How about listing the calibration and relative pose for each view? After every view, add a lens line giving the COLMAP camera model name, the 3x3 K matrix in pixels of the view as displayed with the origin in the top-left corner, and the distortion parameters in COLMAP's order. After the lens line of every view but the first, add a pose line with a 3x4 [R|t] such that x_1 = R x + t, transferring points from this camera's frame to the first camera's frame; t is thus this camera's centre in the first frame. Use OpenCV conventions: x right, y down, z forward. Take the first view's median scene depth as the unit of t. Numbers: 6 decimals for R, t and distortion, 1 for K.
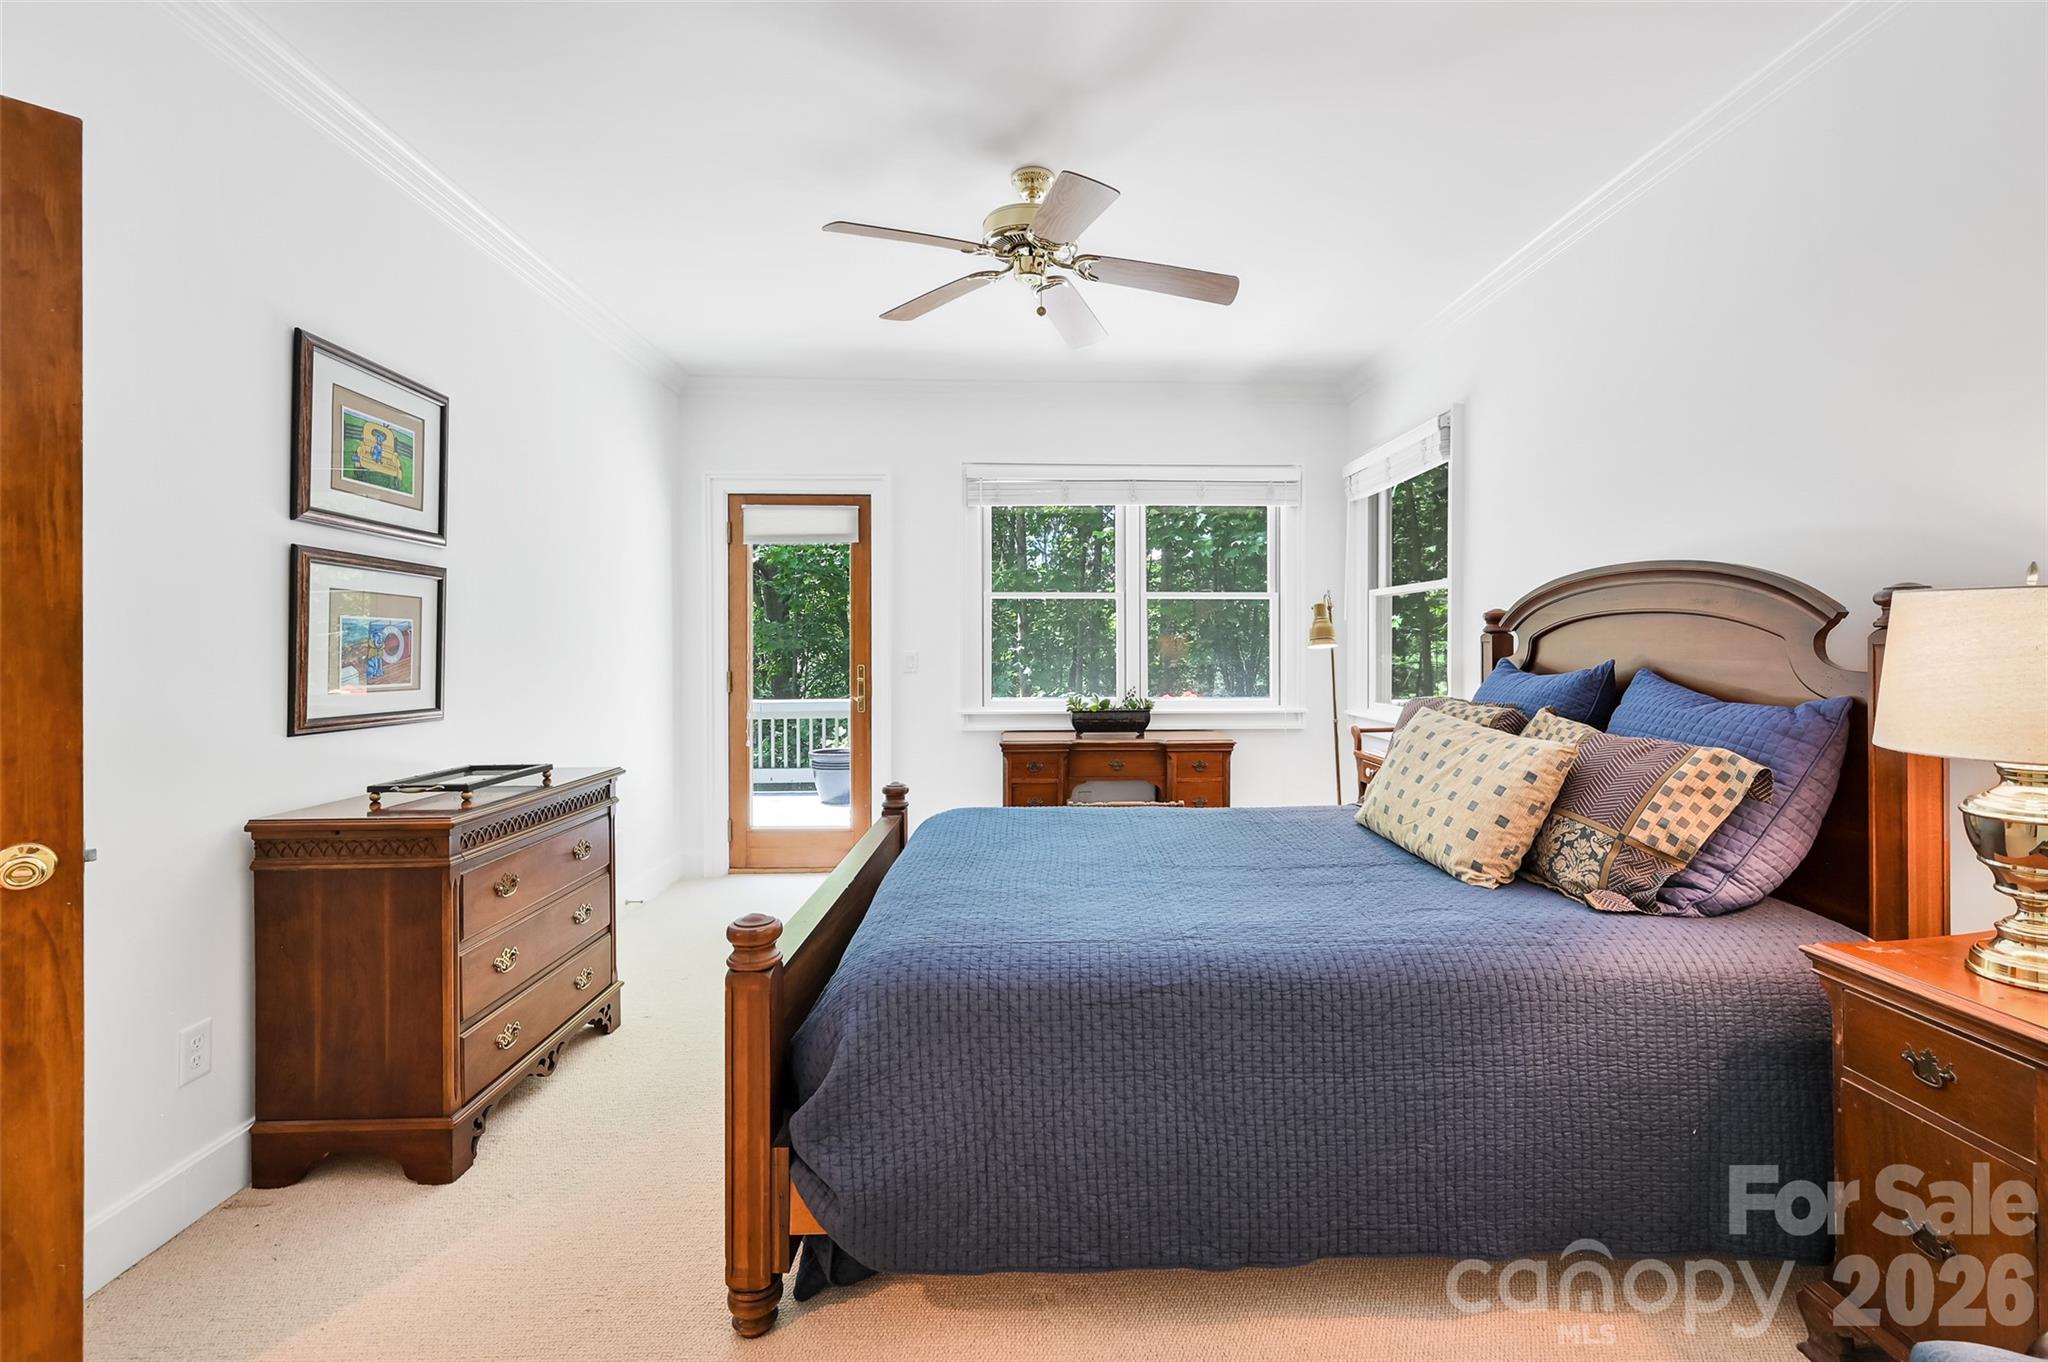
lens RADIAL K [[831.3, 0, 1026.7], [0, 831.3, 647.2], [0, 0, 1]] dist [-0.002541, 0.001593]
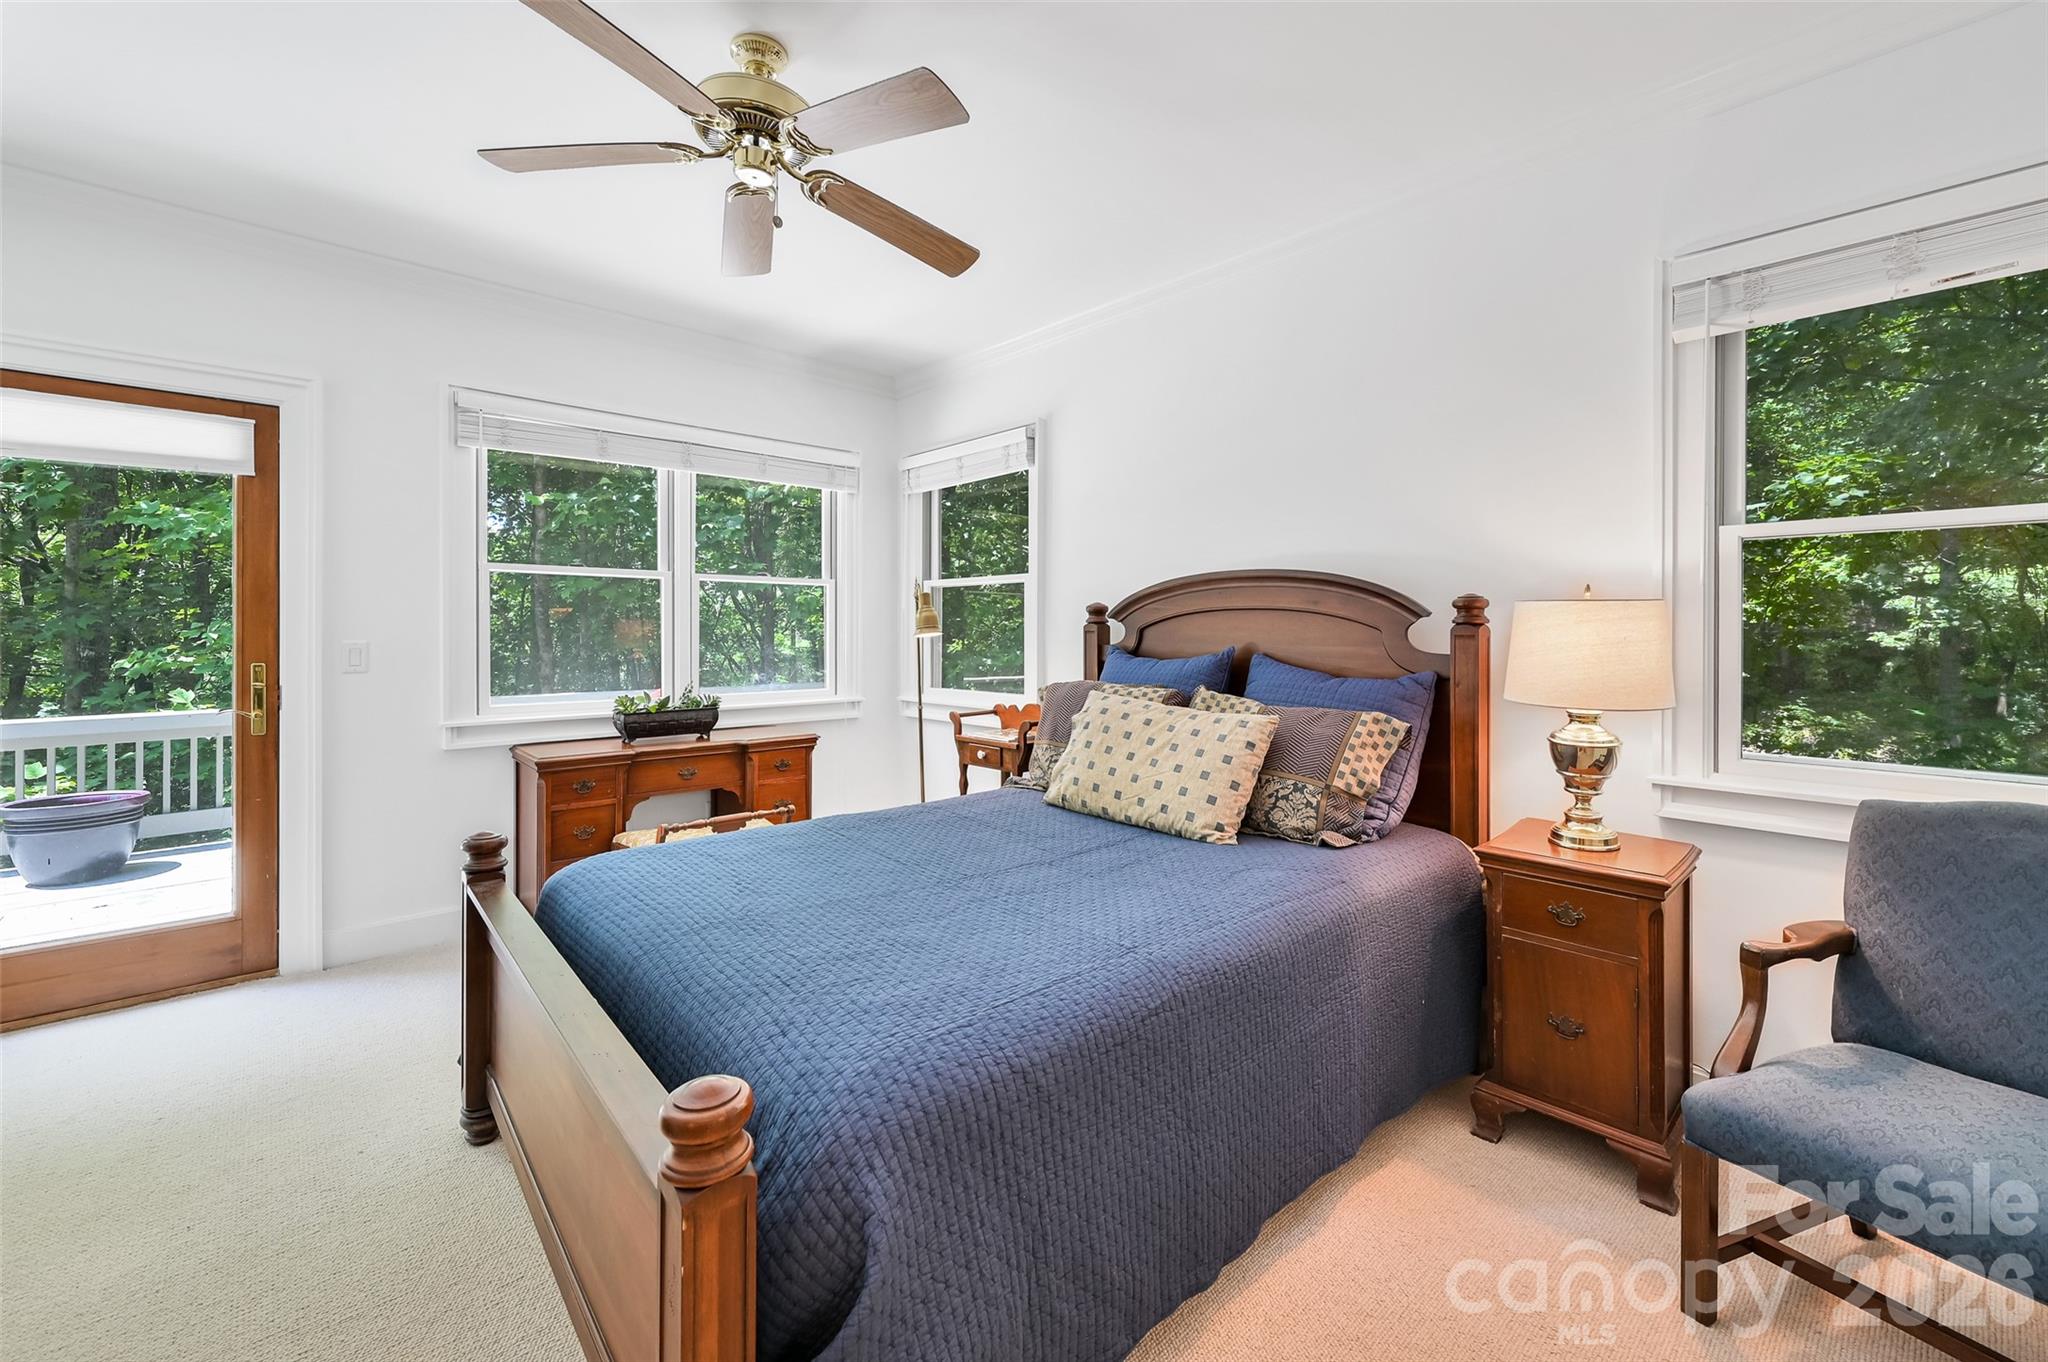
lens RADIAL K [[831.3, 0, 1009.6], [0, 831.3, 632.2], [0, 0, 1]] dist [-0.002541, 0.001593]
pose [[0.767632, 0.001169, 0.640889, -0.384101], [0.000070, 0.999998, -0.001907, -0.004125], [-0.640890, 0.001509, 0.767631, 0.275531]]
